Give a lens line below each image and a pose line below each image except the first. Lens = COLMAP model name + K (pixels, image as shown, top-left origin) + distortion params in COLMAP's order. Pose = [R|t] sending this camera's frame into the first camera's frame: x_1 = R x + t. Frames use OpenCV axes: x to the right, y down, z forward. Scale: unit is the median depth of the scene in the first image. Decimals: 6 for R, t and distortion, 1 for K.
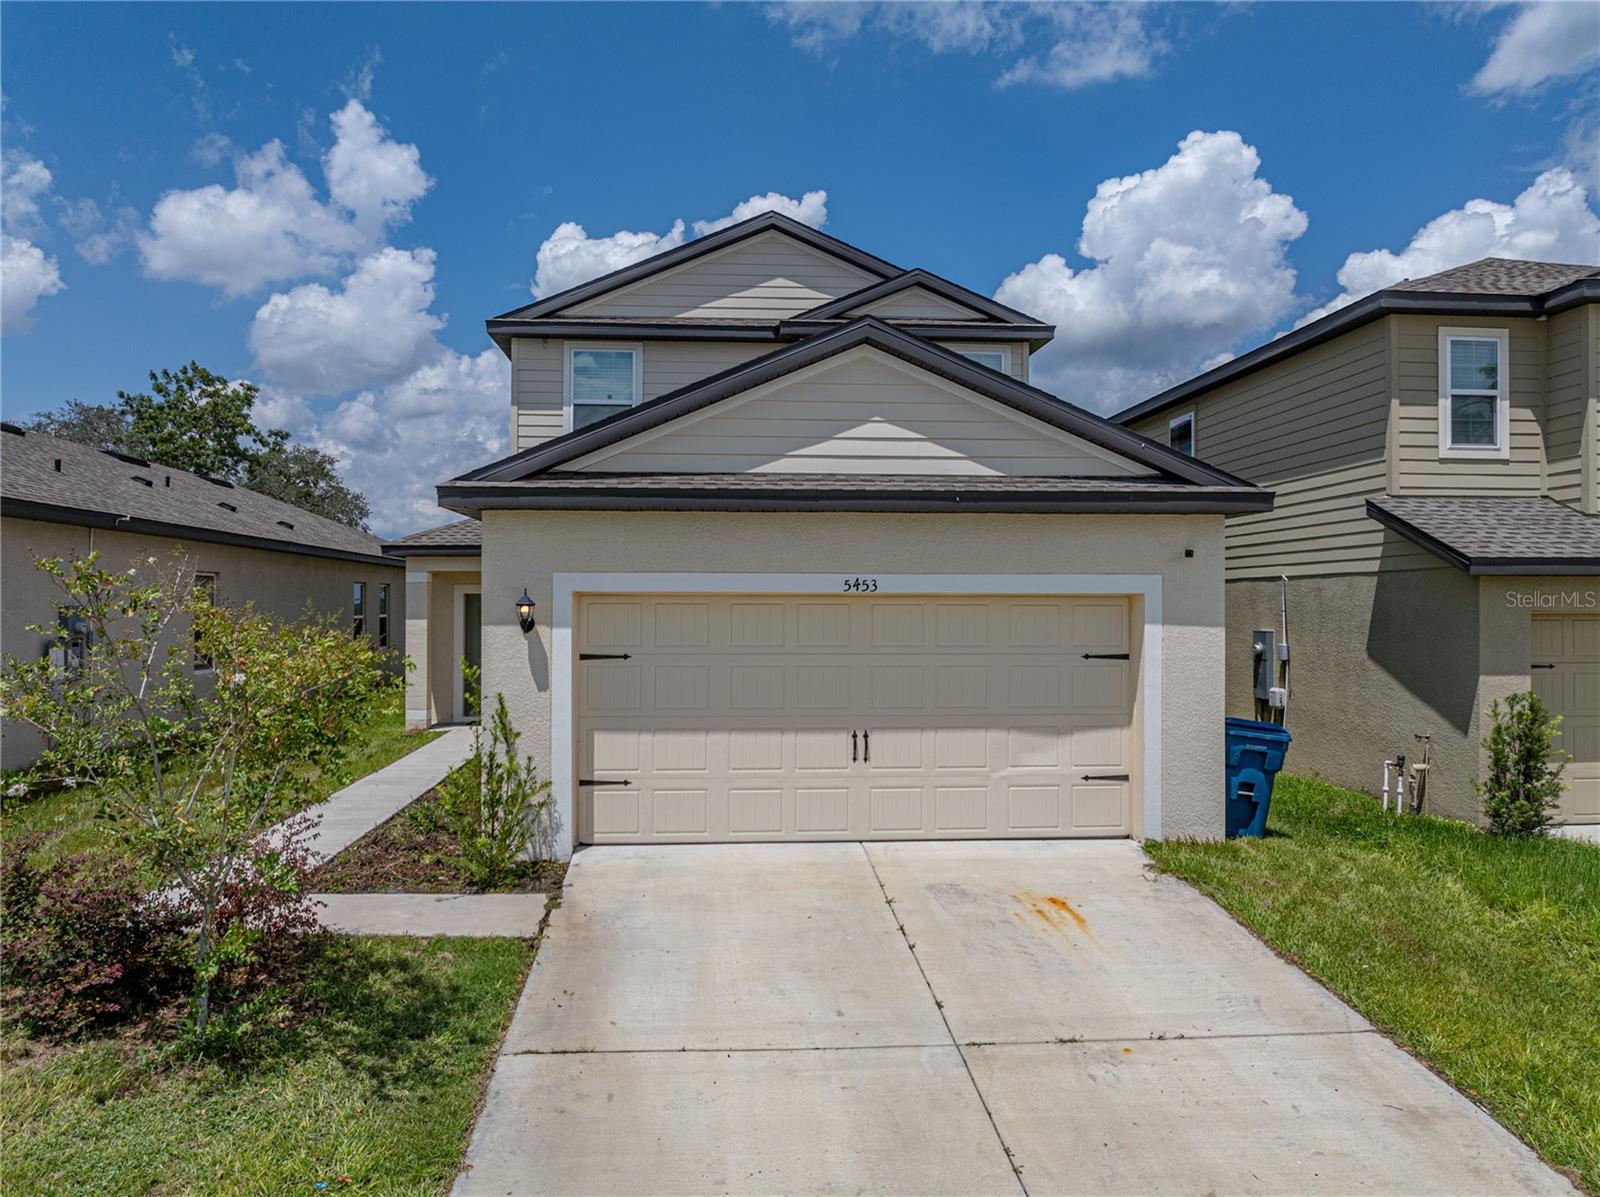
lens RADIAL K [[1127.9, 0, 813.4], [0, 1127.9, 596.7], [0, 0, 1]] dist [-0.049889, 0.037970]
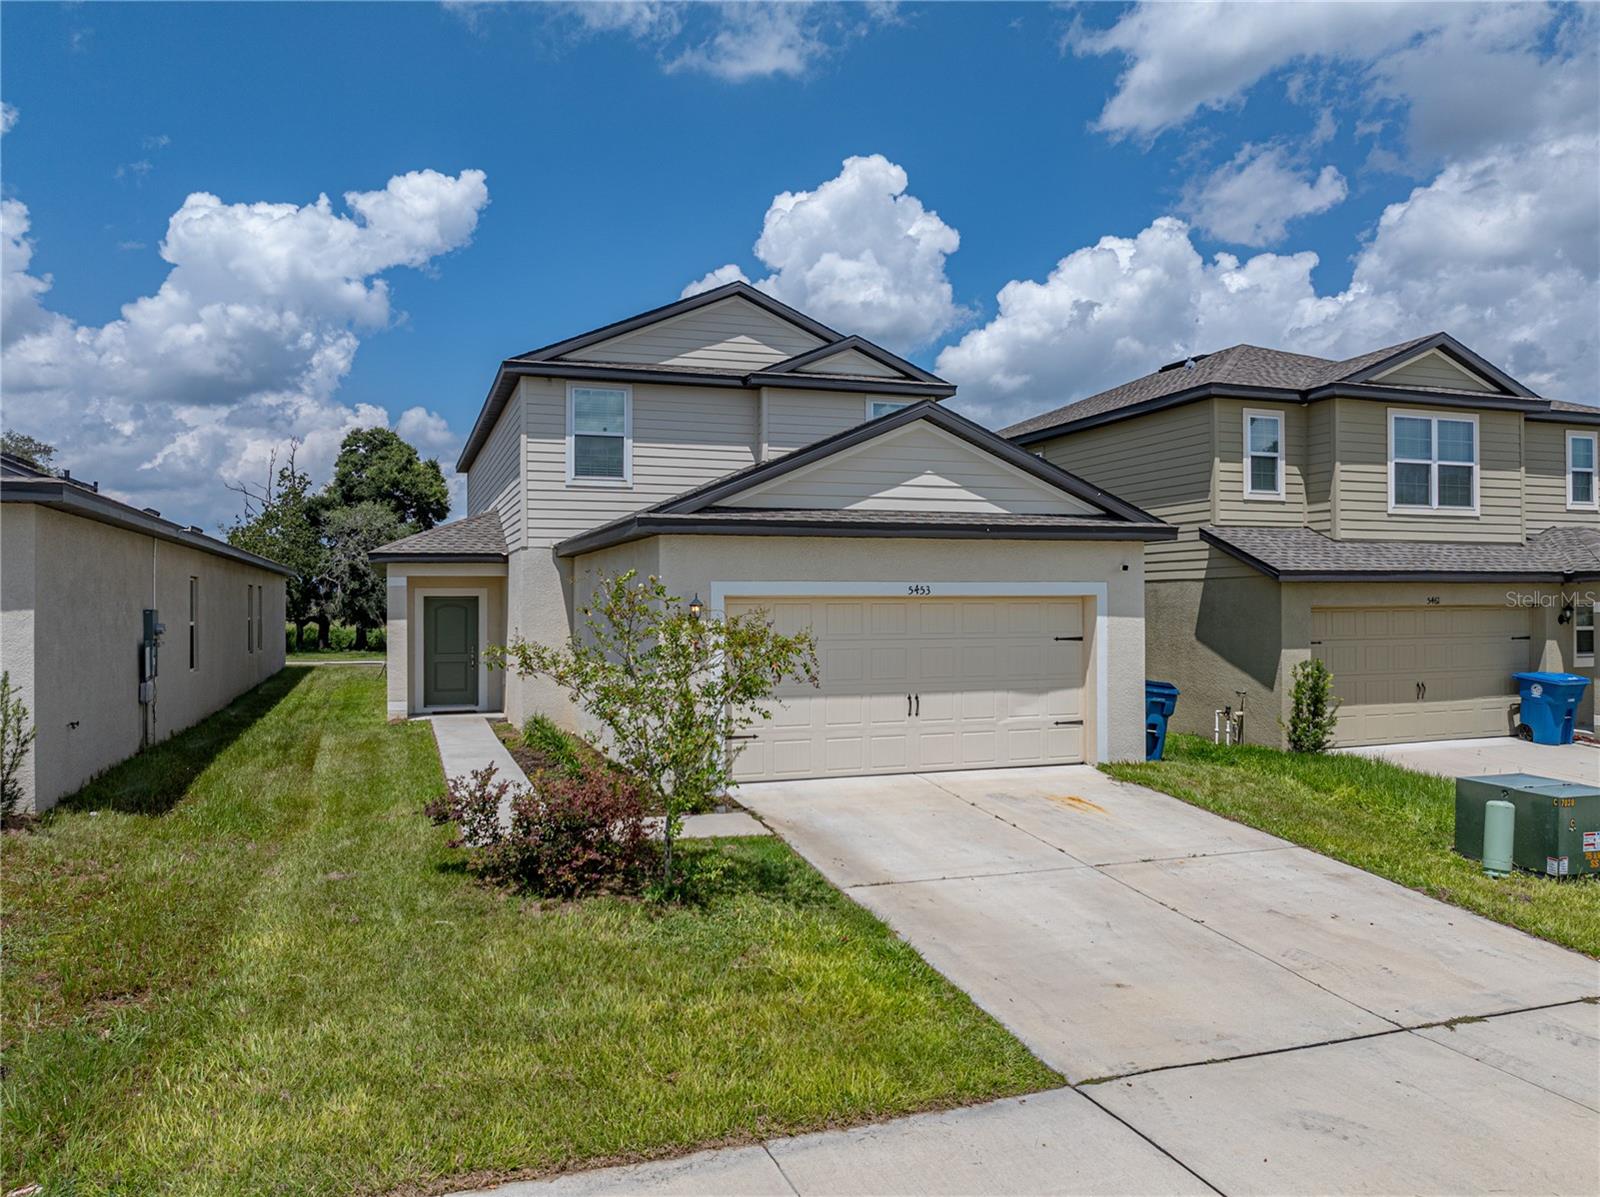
lens RADIAL K [[1127.9, 0, 813.4], [0, 1127.9, 596.7], [0, 0, 1]] dist [-0.049889, 0.037970]
pose [[0.966696, -0.003872, 0.255899, -0.405161], [0.003696, 0.999992, 0.001170, -0.003591], [-0.255902, -0.000185, 0.966703, -0.298175]]
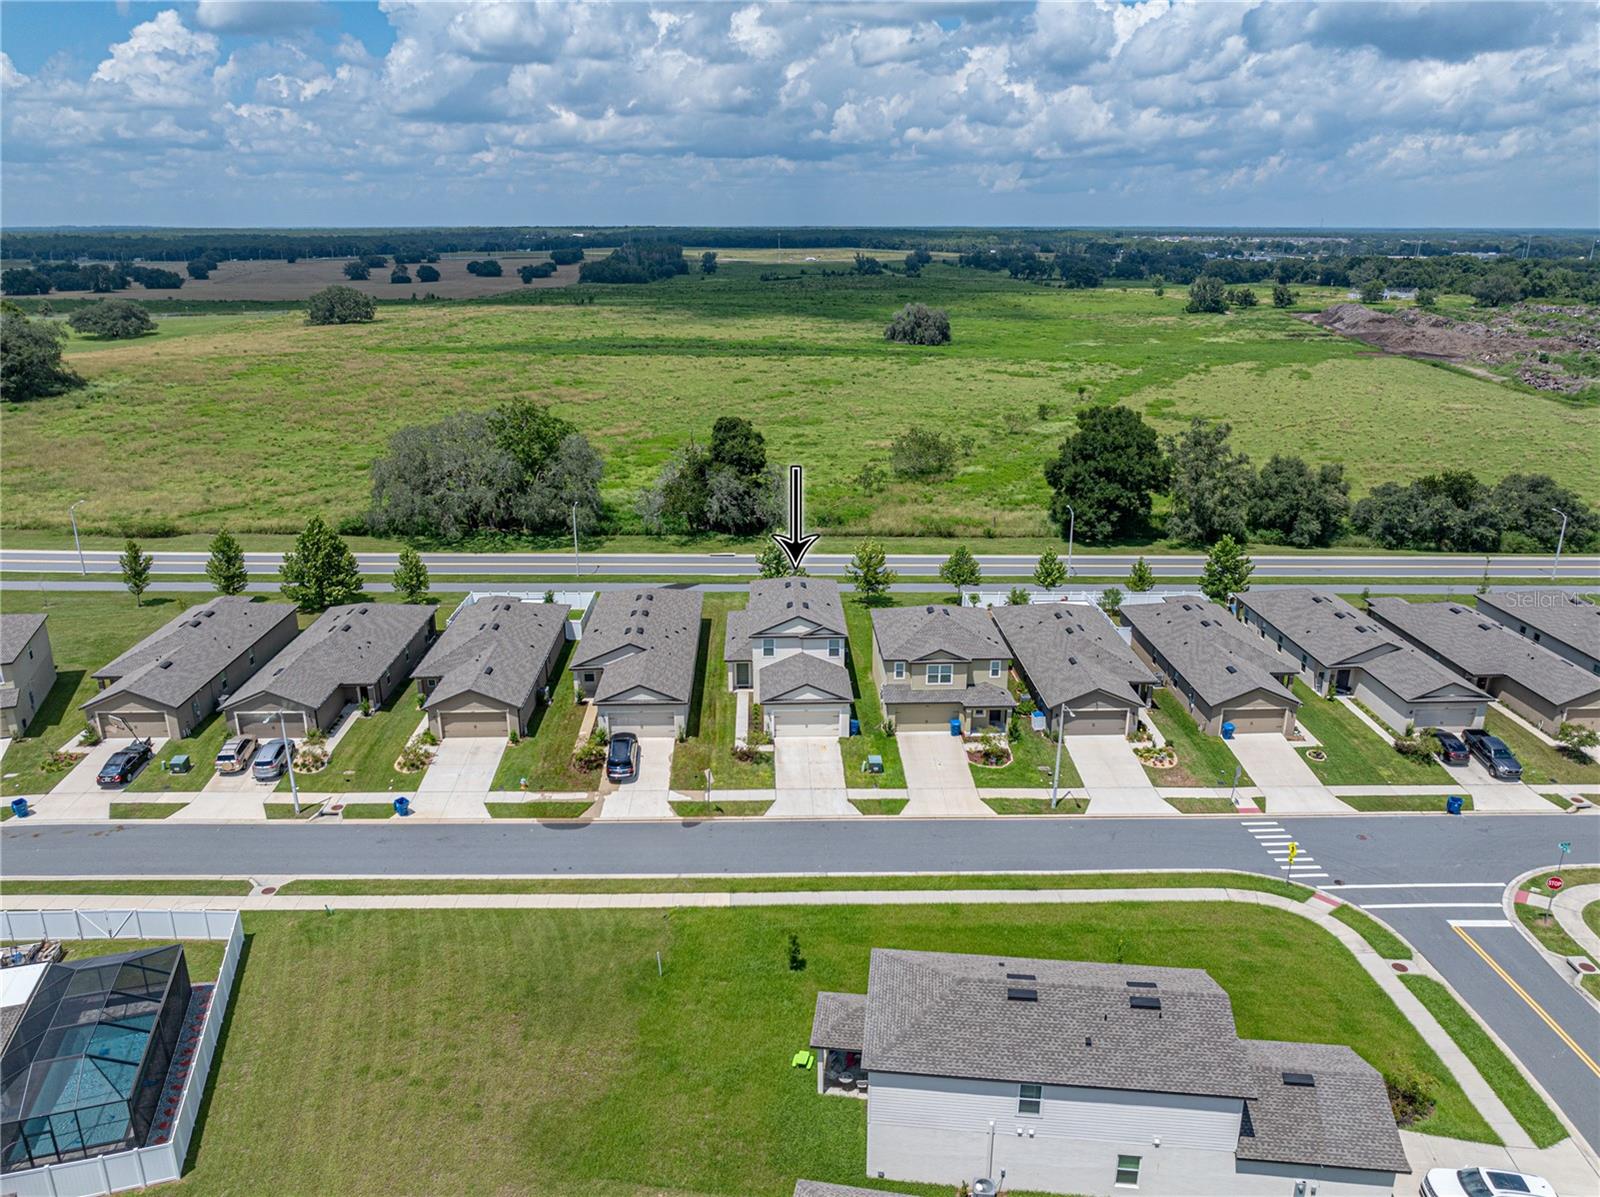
lens RADIAL K [[1127.9, 0, 813.4], [0, 1127.9, 596.7], [0, 0, 1]] dist [-0.049889, 0.037970]
pose [[0.998642, 0.016498, -0.049411, 0.473488], [0.000097, 0.947933, 0.318469, -3.326382], [0.052092, -0.318042, 0.946645, -6.414524]]
